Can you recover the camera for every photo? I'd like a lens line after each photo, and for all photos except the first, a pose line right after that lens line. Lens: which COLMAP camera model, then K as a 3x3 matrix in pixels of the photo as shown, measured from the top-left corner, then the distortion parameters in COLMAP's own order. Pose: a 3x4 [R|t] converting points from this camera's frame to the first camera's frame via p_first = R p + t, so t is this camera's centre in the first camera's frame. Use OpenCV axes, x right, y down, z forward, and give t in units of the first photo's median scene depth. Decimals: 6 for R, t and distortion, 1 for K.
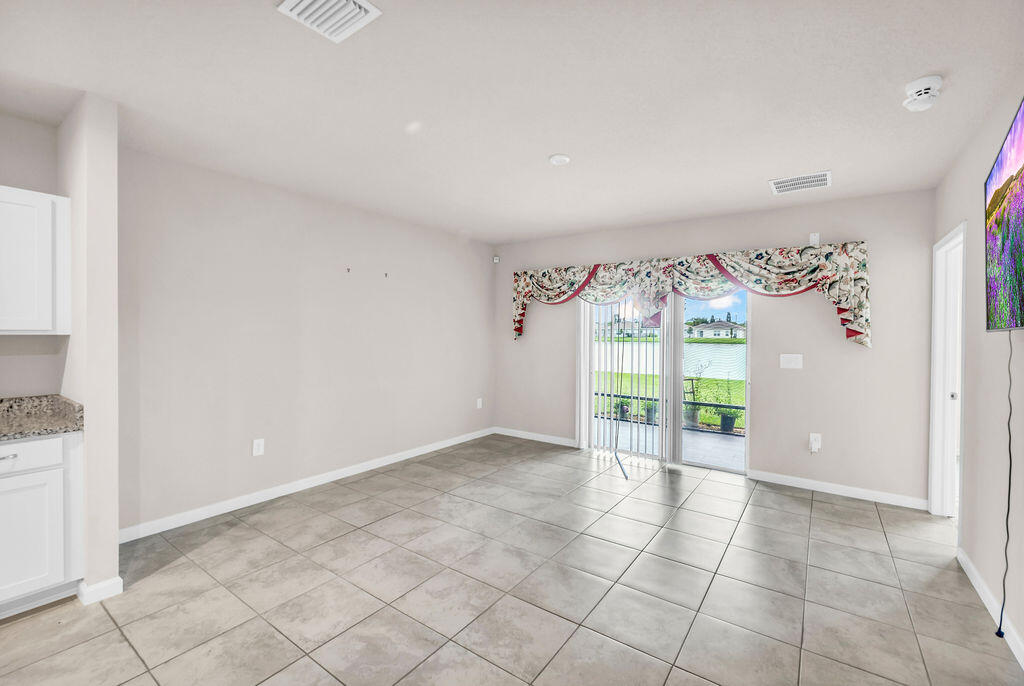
lens RADIAL K [[442.5, 0, 514.2], [0, 442.5, 321.4], [0, 0, 1]] dist [-0.003041, -0.000475]
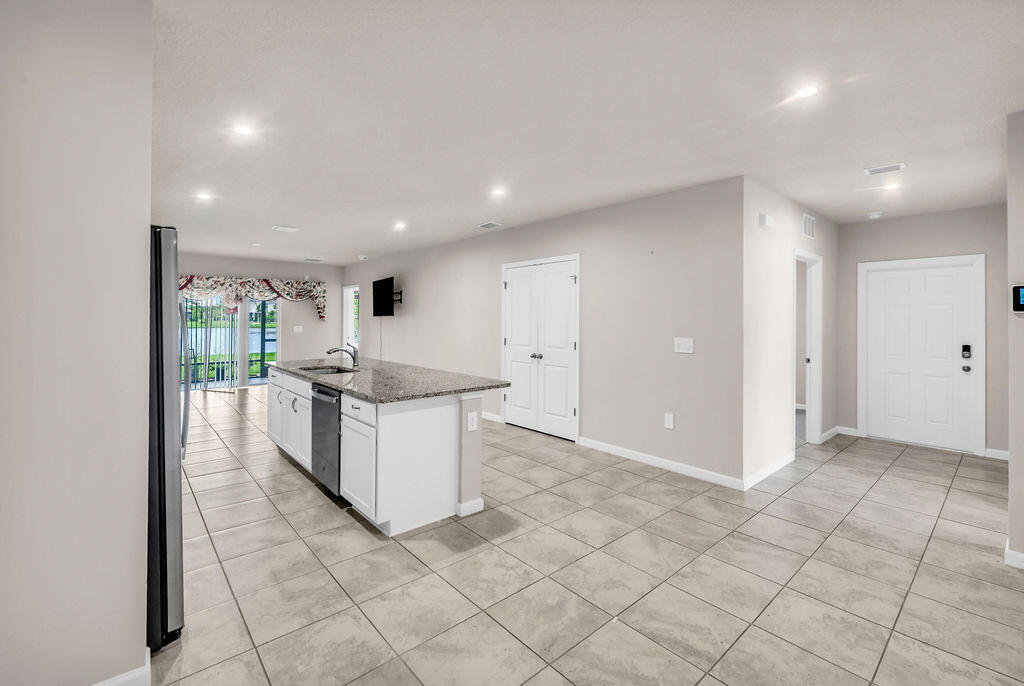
lens RADIAL K [[442.5, 0, 514.2], [0, 442.5, 321.4], [0, 0, 1]] dist [-0.003041, -0.000475]
pose [[0.228600, -0.013576, 0.973426, -1.239050], [-0.024446, 0.999507, 0.019681, -0.021863], [-0.973213, -0.028295, 0.228156, -0.579586]]
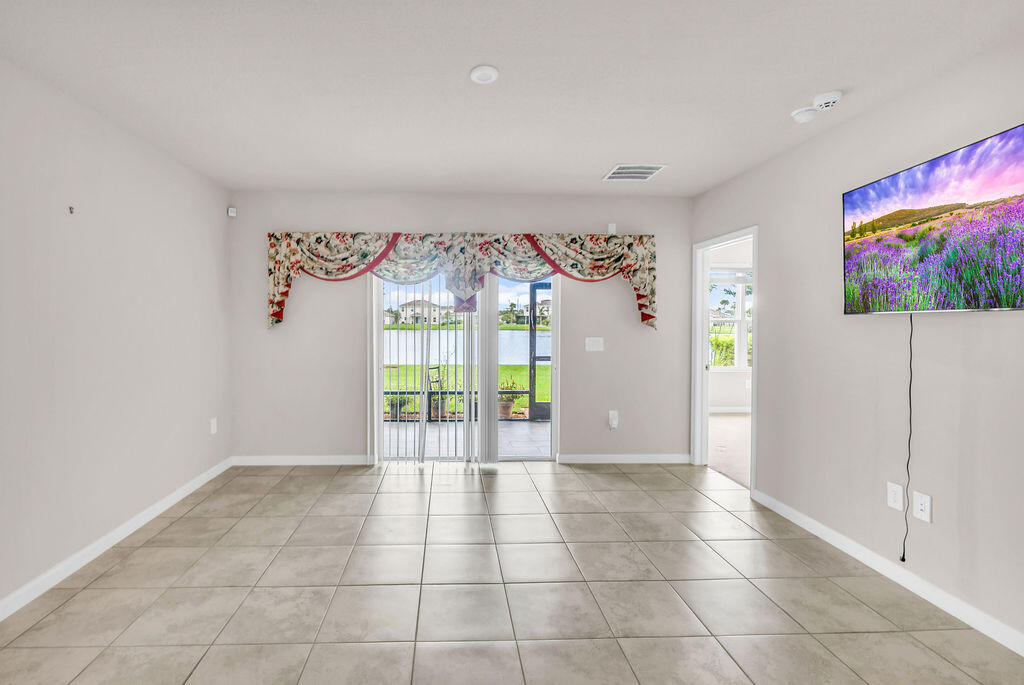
lens RADIAL K [[467.9, 0, 465.5], [0, 467.9, 317.0], [0, 0, 1]] dist [-0.002471, -0.000104]
pose [[0.796511, -0.003156, 0.604616, -0.250093], [-0.009487, 0.999798, 0.017716, 0.007901], [-0.604550, -0.019847, 0.796320, 0.271546]]
